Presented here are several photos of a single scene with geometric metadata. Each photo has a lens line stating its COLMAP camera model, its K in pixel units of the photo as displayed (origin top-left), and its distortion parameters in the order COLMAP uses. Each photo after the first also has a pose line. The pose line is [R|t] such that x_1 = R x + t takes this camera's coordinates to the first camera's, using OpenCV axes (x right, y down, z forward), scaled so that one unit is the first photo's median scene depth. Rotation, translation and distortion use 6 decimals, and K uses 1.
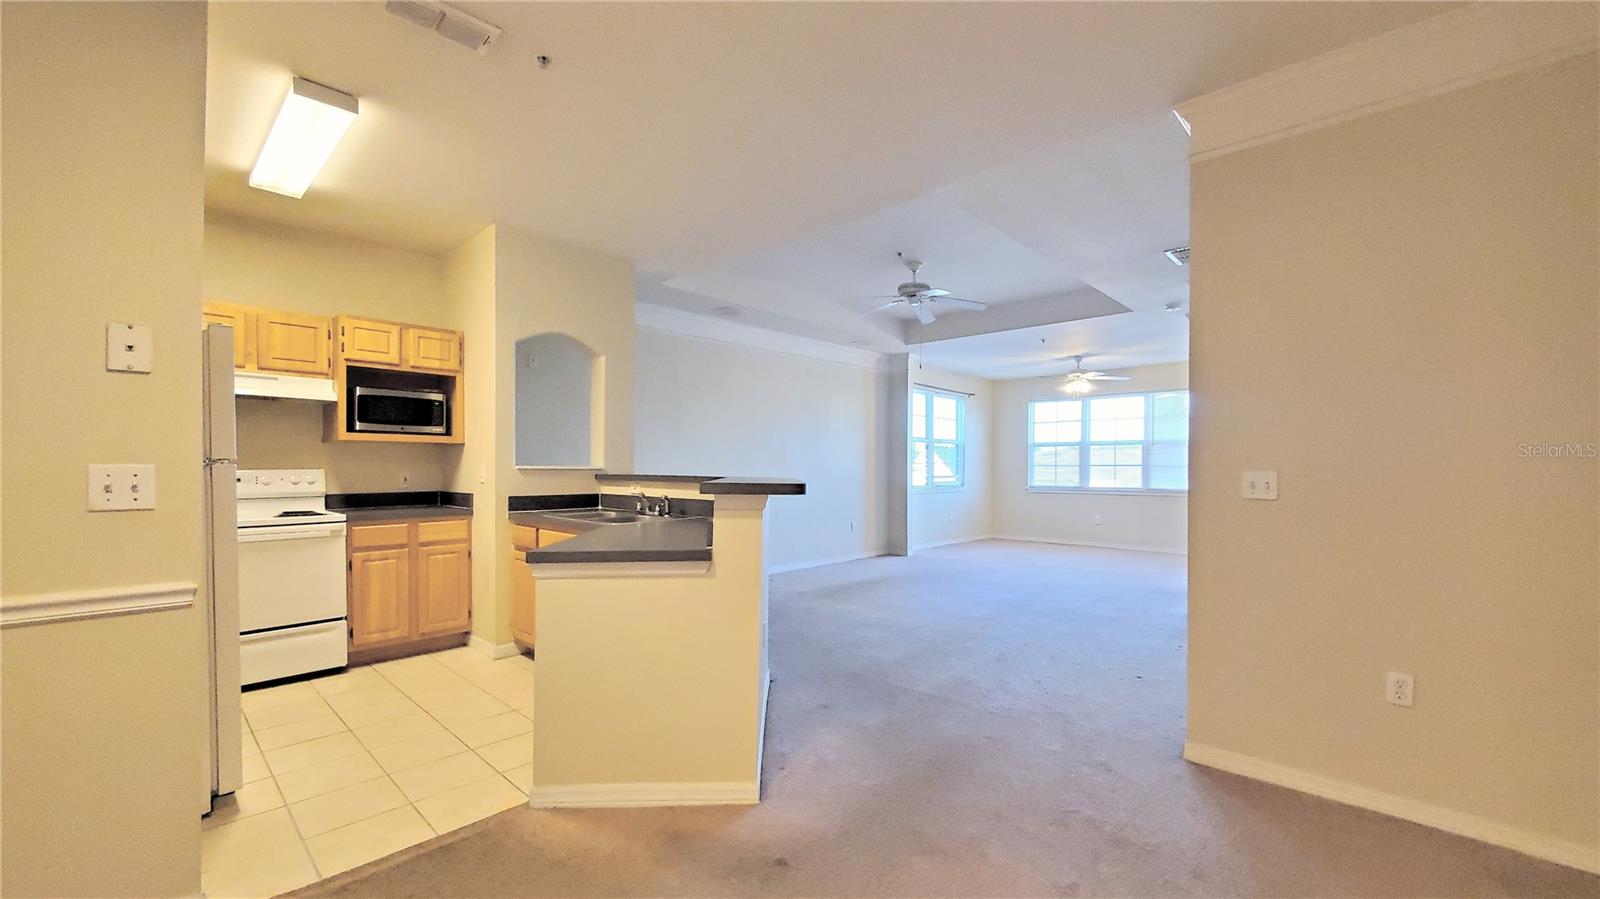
lens RADIAL K [[634.0, 0, 819.8], [0, 634.0, 469.7], [0, 0, 1]] dist [-0.000120, -0.000189]
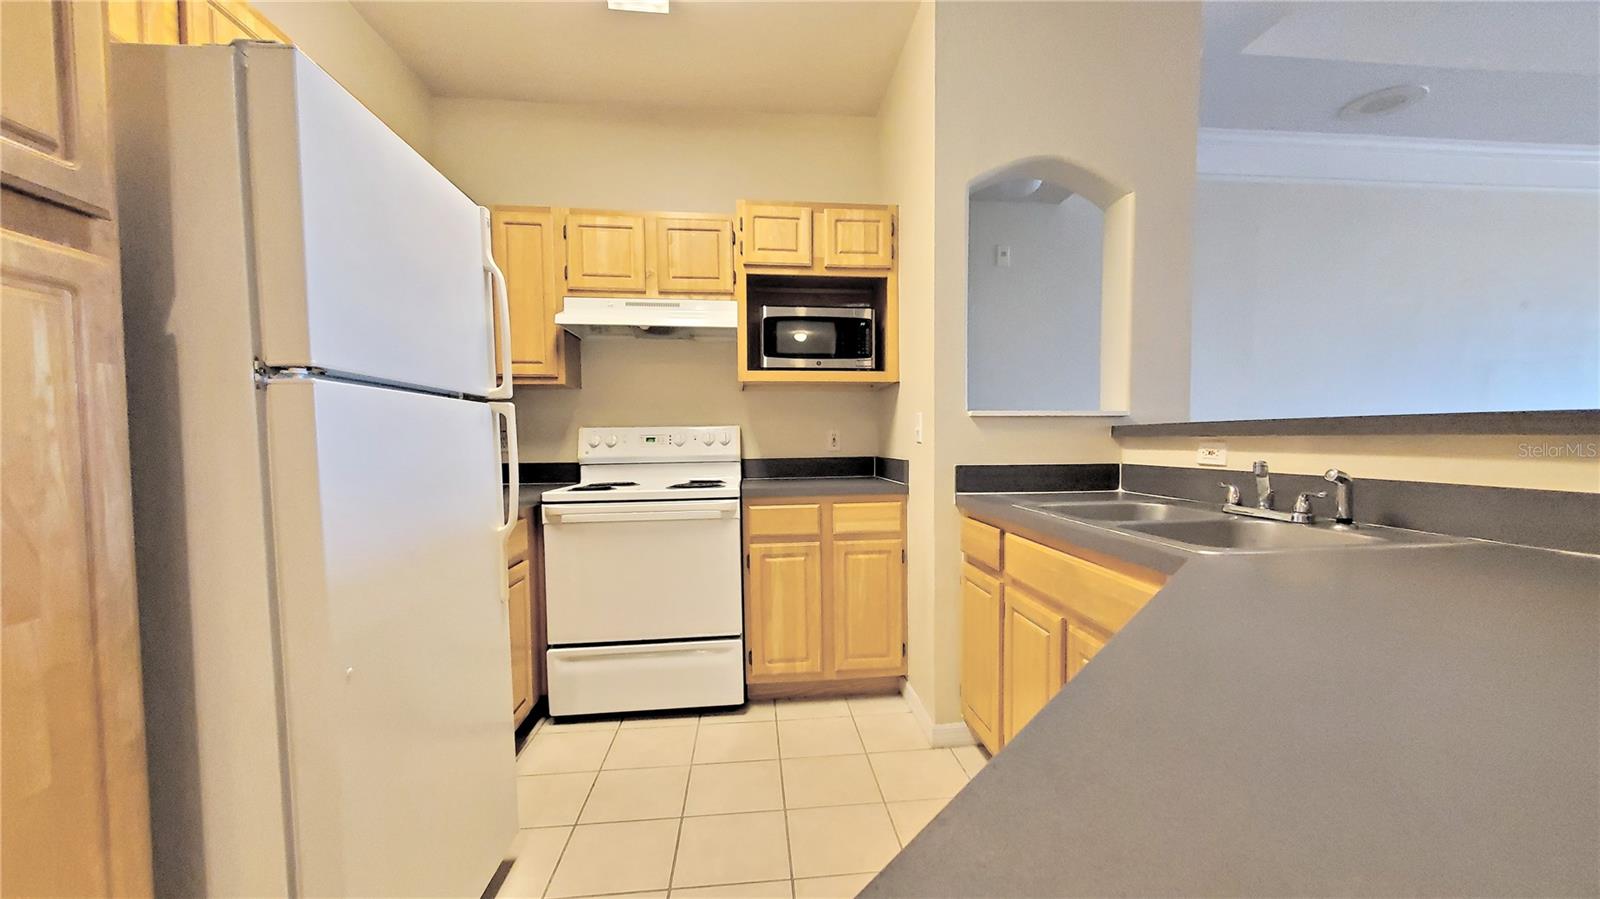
lens RADIAL K [[634.0, 0, 819.8], [0, 634.0, 469.7], [0, 0, 1]] dist [-0.000120, -0.000189]
pose [[0.750085, 0.021795, -0.660983, -0.211421], [0.007685, 0.999102, 0.041665, 0.021461], [0.661297, -0.036332, 0.749244, 0.502826]]
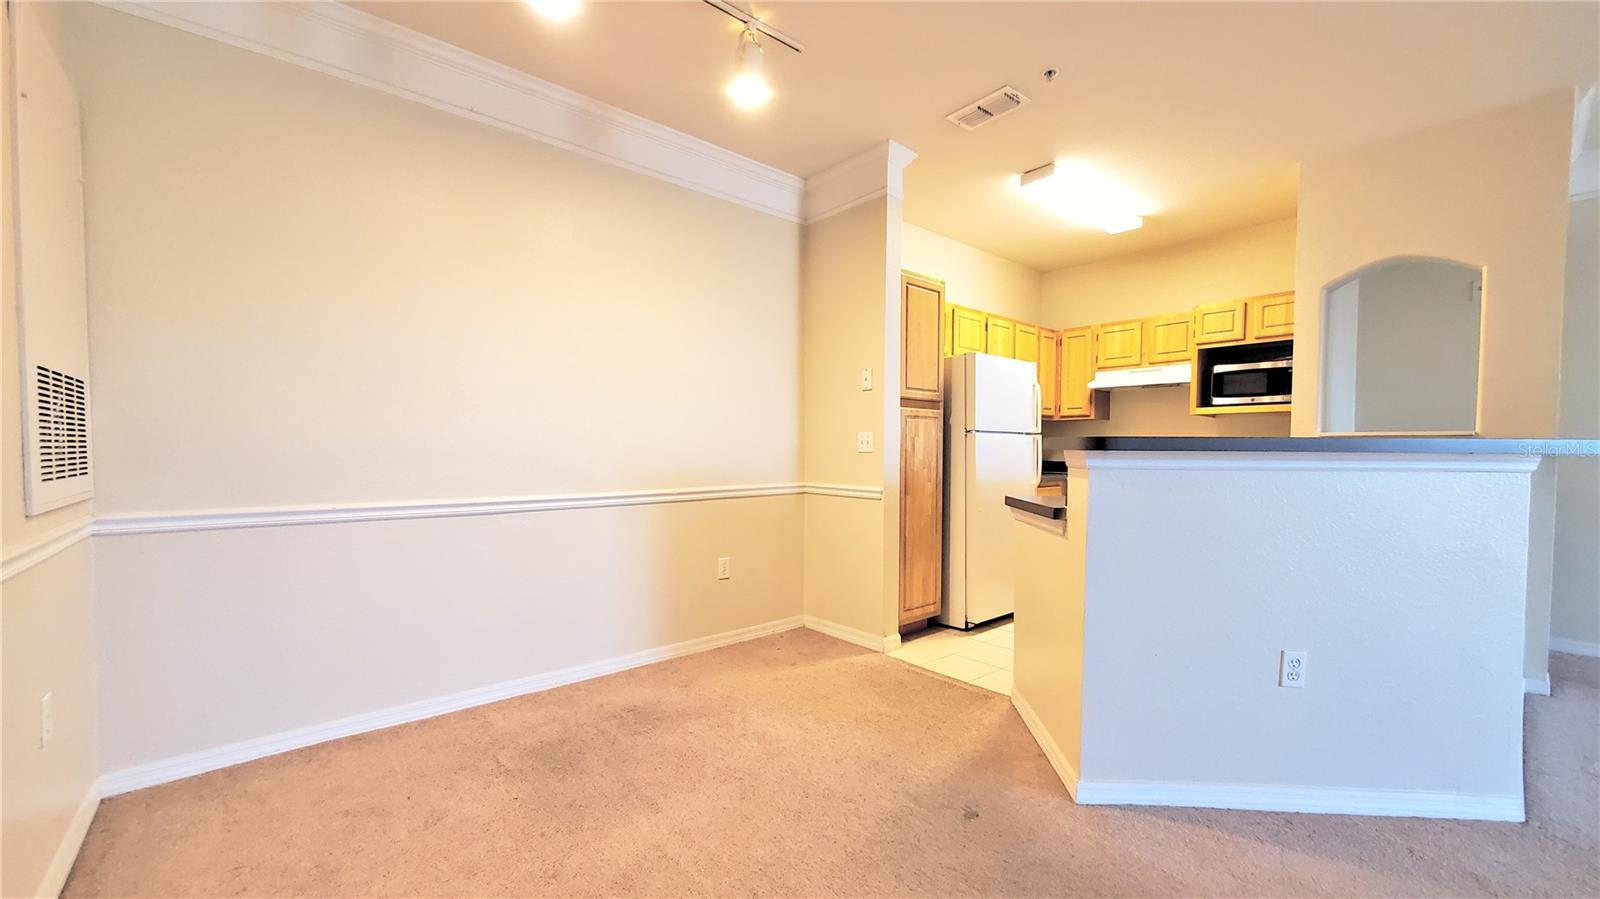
lens RADIAL K [[634.8, 0, 815.3], [0, 634.8, 468.4], [0, 0, 1]] dist [-0.001277, -0.000260]
pose [[-0.110305, 0.025102, -0.993581, 0.461332], [-0.006903, 0.999638, 0.026021, 0.025177], [0.993874, 0.009729, -0.110092, 0.422713]]
